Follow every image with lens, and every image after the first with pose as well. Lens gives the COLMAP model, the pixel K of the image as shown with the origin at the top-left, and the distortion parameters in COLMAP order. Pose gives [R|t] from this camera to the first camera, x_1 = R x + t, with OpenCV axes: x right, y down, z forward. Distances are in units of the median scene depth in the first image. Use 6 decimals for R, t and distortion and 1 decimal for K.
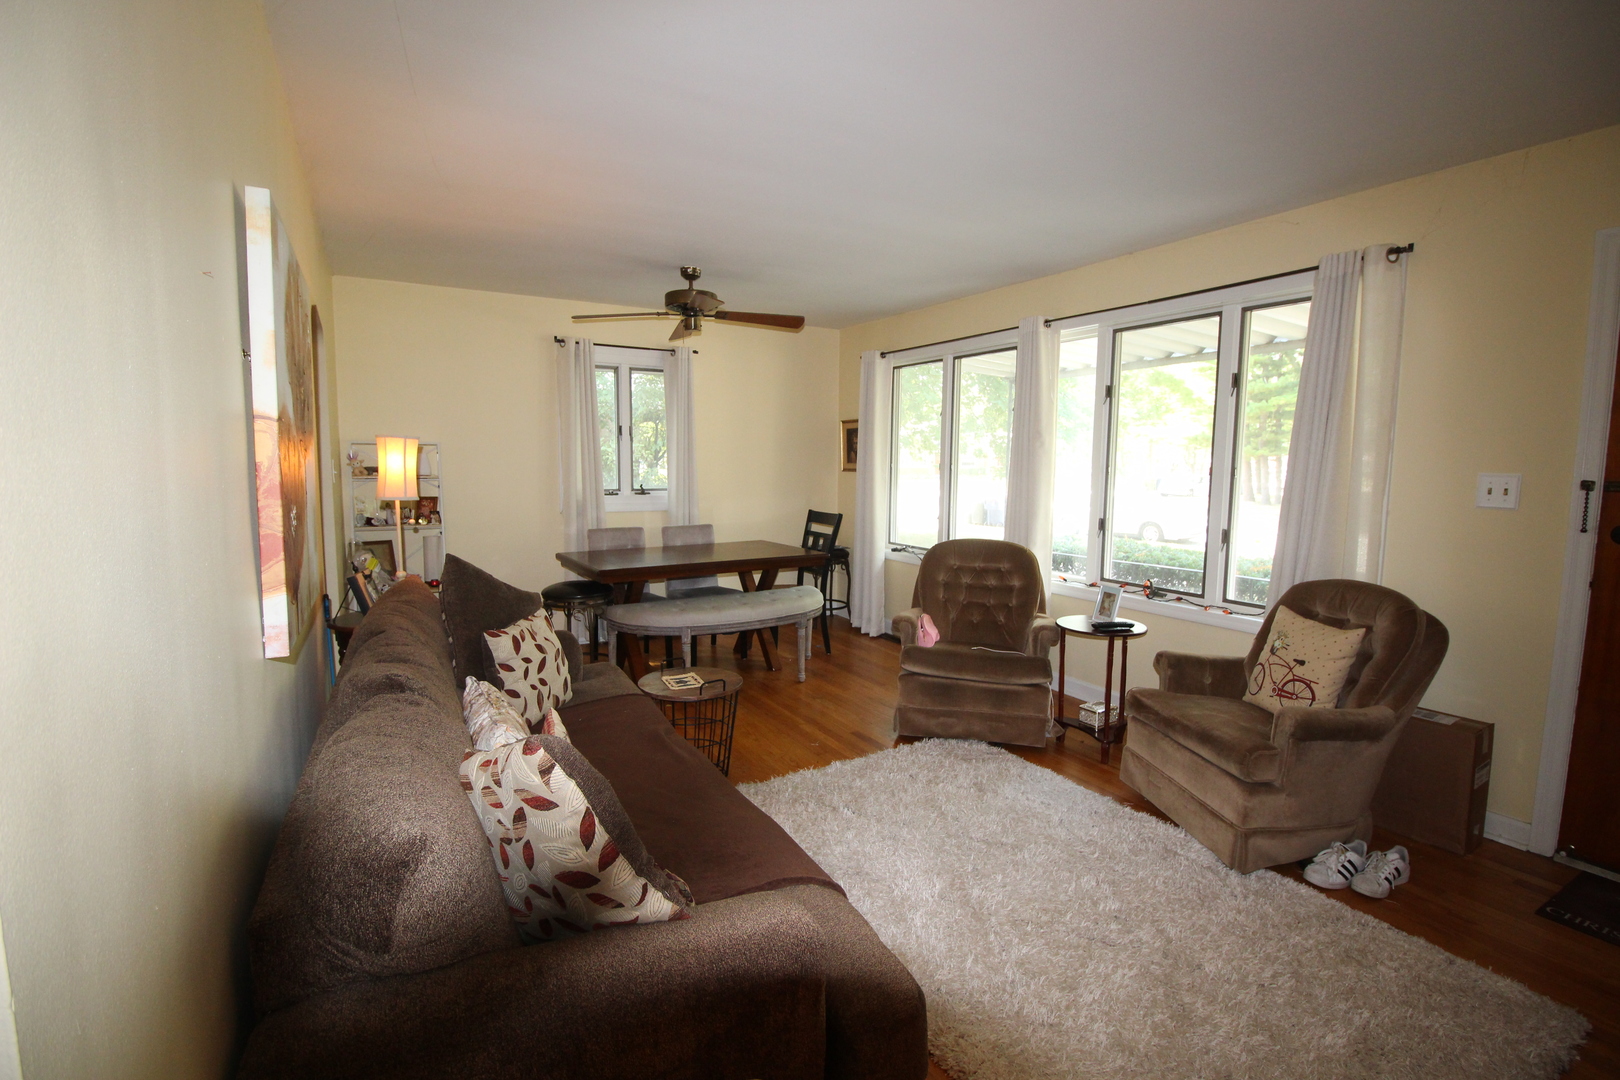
lens RADIAL K [[747.7, 0, 809.3], [0, 747.7, 533.9], [0, 0, 1]] dist [-0.009957, 0.000263]
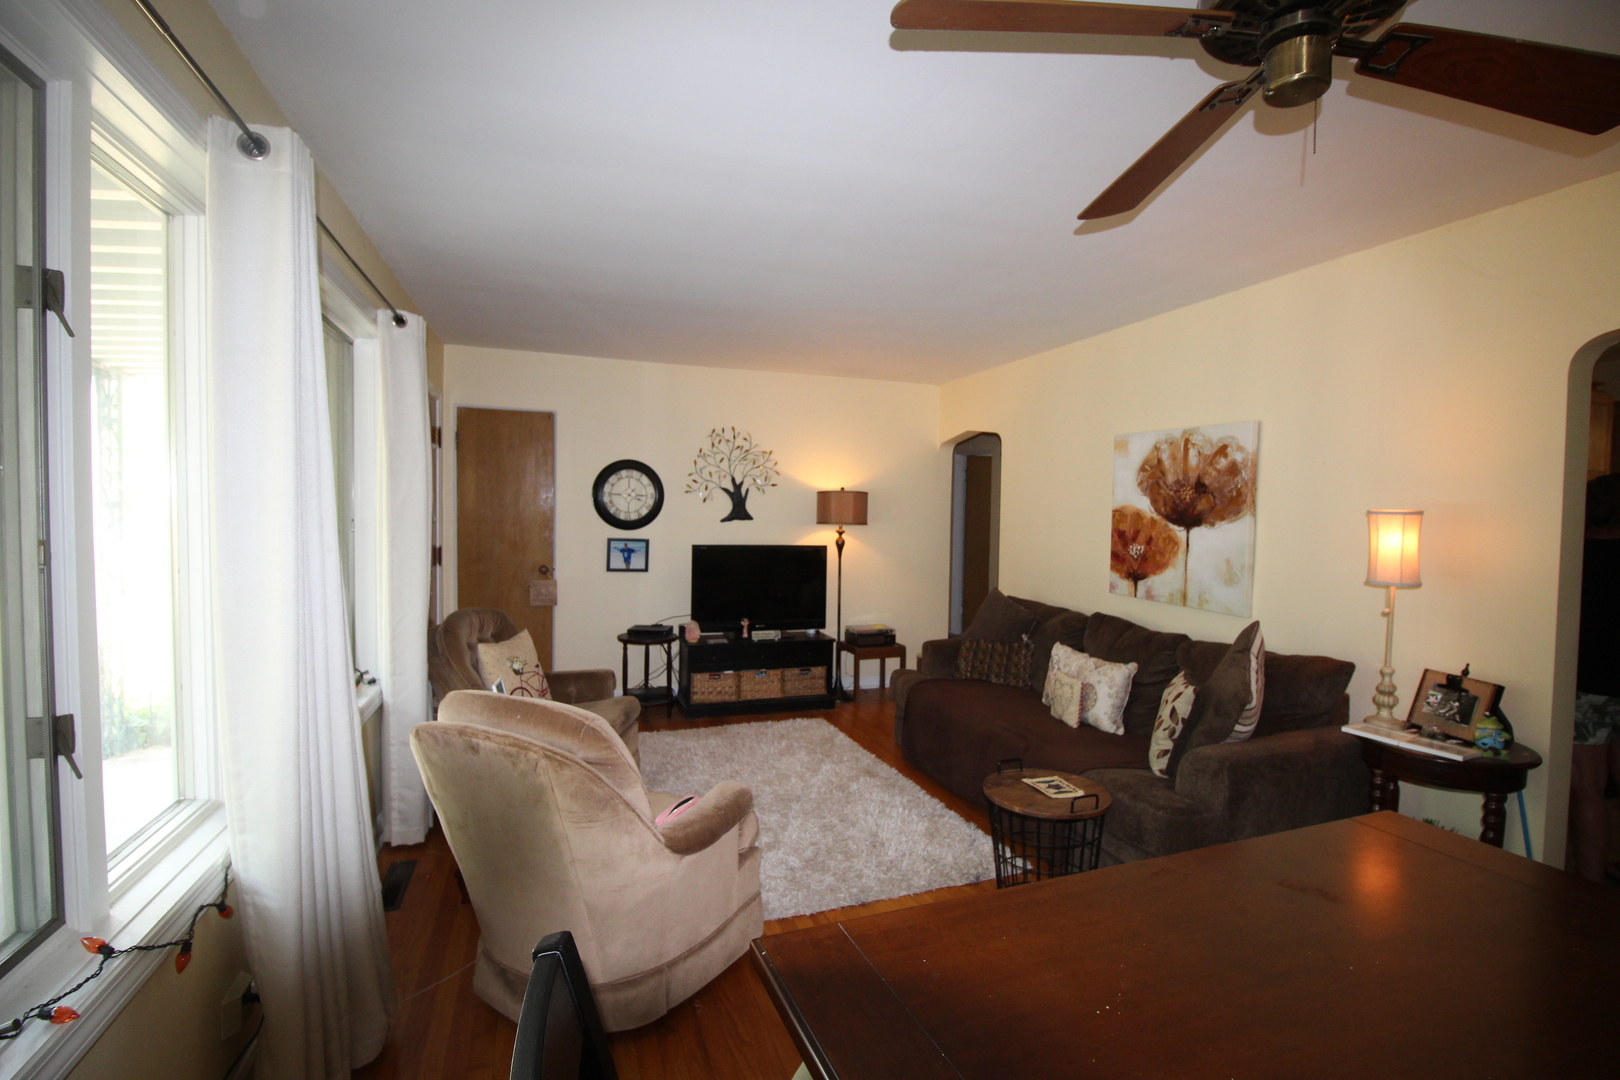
lens RADIAL K [[747.7, 0, 802.6], [0, 747.7, 544.6], [0, 0, 1]] dist [-0.009957, 0.000263]
pose [[-0.980045, -0.029382, 0.196593, -0.041021], [-0.000818, 0.989603, 0.143827, -0.173632], [-0.198775, 0.140796, -0.969879, 1.621538]]
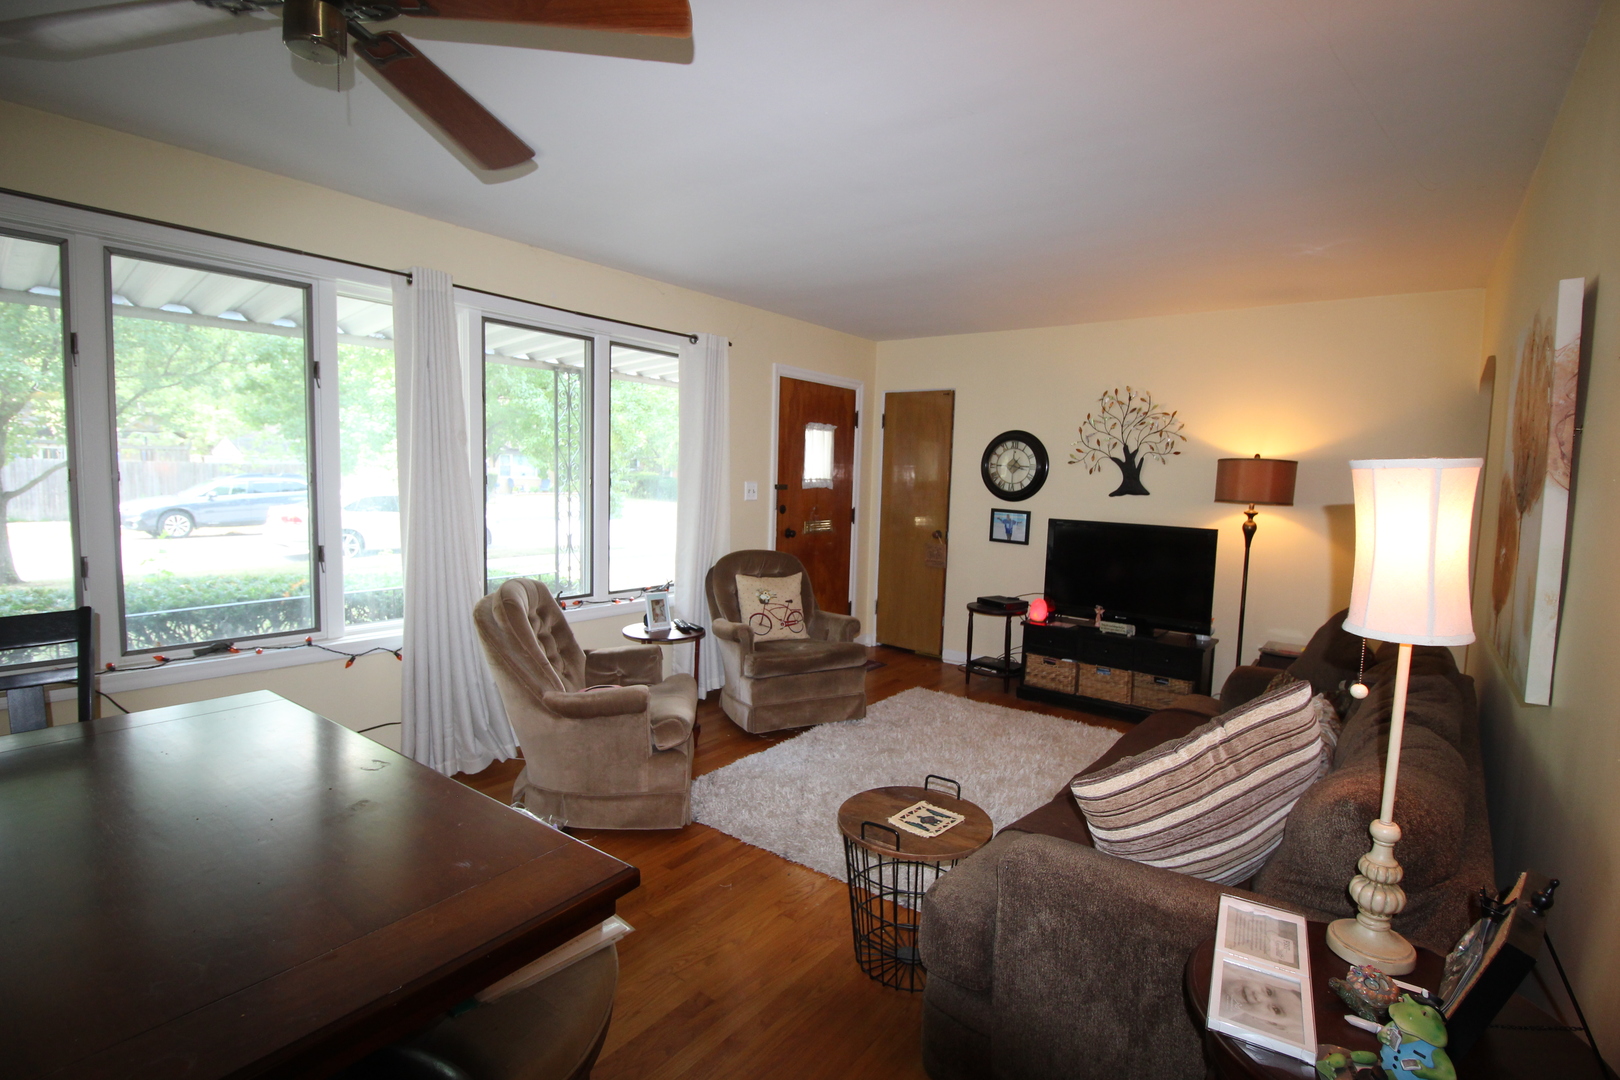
lens RADIAL K [[747.7, 0, 812.1], [0, 747.7, 541.6], [0, 0, 1]] dist [-0.009957, 0.000263]
pose [[-0.381048, -0.099006, 0.919239, -0.634946], [0.059410, 0.989573, 0.131208, -0.126194], [-0.922644, 0.104609, -0.371193, 1.160810]]
